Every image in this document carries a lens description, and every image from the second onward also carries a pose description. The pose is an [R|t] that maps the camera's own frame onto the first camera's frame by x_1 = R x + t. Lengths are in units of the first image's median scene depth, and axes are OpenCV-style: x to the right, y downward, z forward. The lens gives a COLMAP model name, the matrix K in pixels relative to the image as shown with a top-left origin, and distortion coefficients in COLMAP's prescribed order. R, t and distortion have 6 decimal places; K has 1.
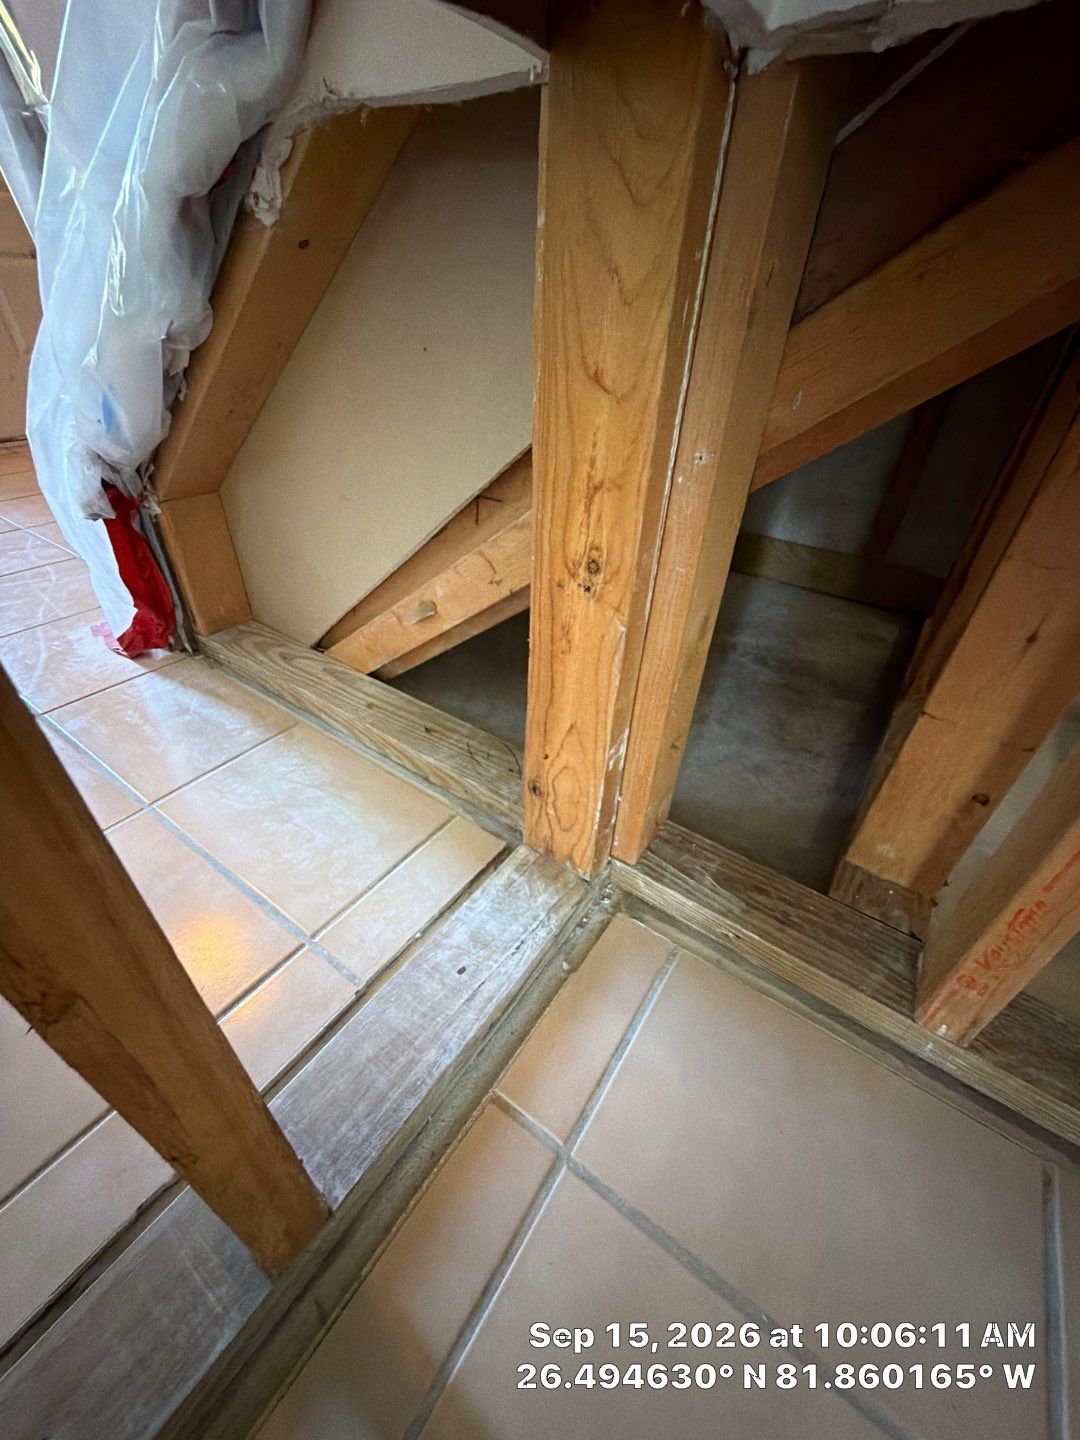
lens RADIAL K [[575.8, 0, 536.9], [0, 575.8, 719.0], [0, 0, 1]] dist [0.000850, -0.000156]
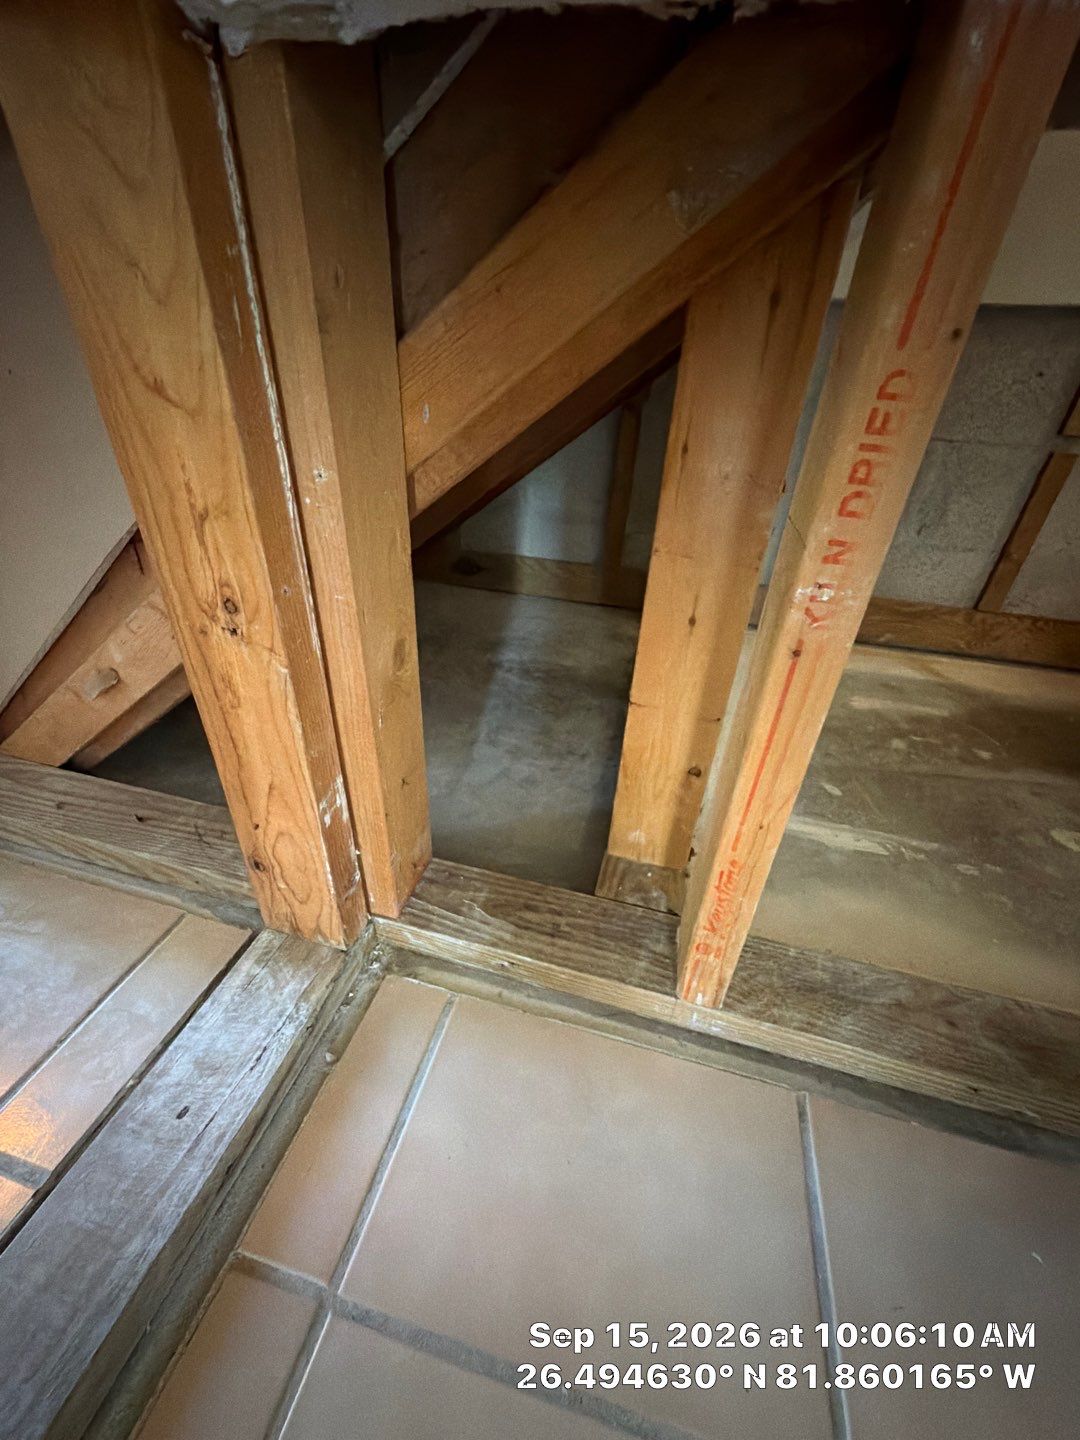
lens RADIAL K [[575.8, 0, 541.1], [0, 575.8, 718.7], [0, 0, 1]] dist [0.000850, -0.000156]
pose [[0.939250, -0.178728, 0.293027, 0.187683], [0.193354, 0.980894, -0.021481, 0.008102], [-0.283589, 0.076834, 0.955863, 0.039106]]
